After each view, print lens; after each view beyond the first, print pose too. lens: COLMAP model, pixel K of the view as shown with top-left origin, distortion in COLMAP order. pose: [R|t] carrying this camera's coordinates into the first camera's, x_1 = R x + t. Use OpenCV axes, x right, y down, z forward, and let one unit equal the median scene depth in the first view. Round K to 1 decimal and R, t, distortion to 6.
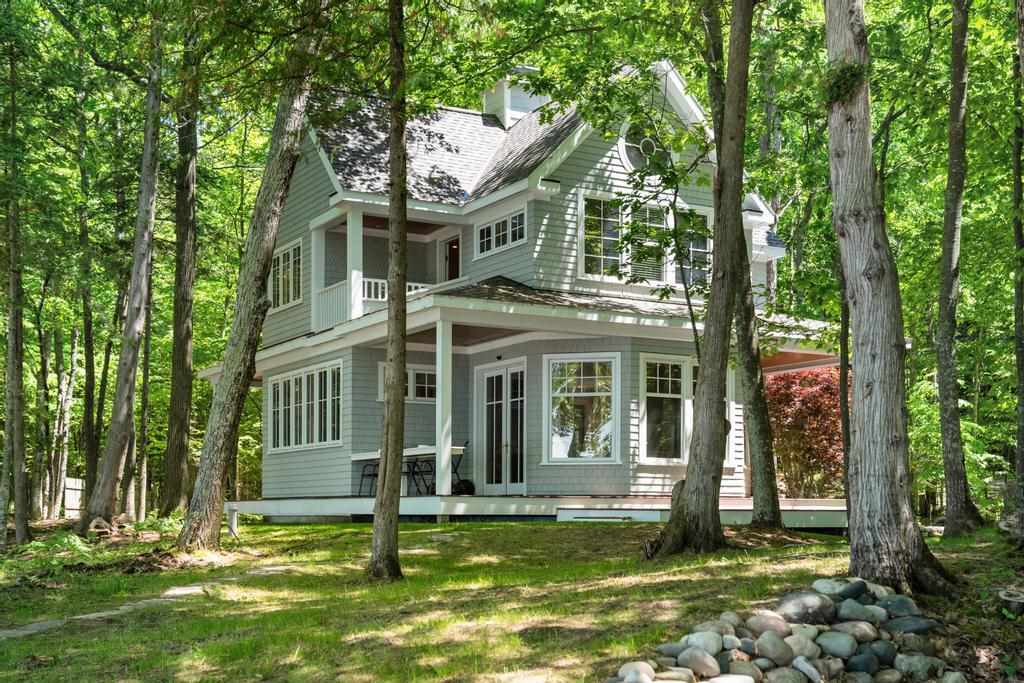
lens RADIAL K [[1935.3, 0, 512.0], [0, 1935.3, 341.5], [0, 0, 1]] dist [0.021747, -0.024194]
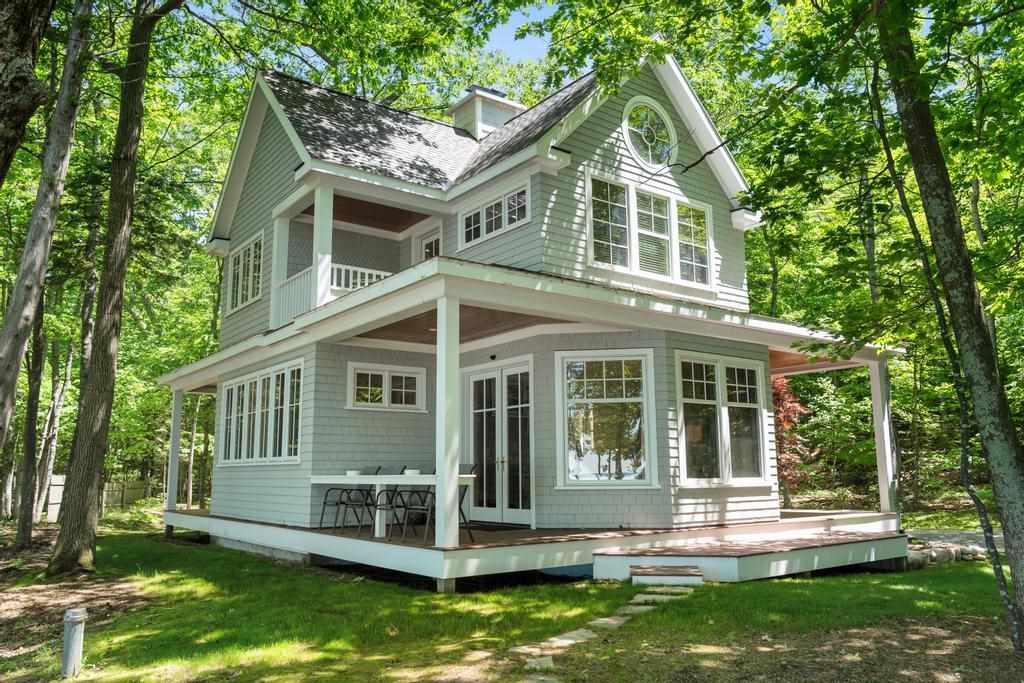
lens RADIAL K [[755.8, 0, 518.1], [0, 755.8, 311.5], [0, 0, 1]] dist [-0.006240, 0.000399]
pose [[0.983848, 0.022179, 0.177627, -0.056004], [-0.005461, 0.995552, -0.094057, 0.019646], [-0.178923, 0.091568, 0.979593, 0.673095]]
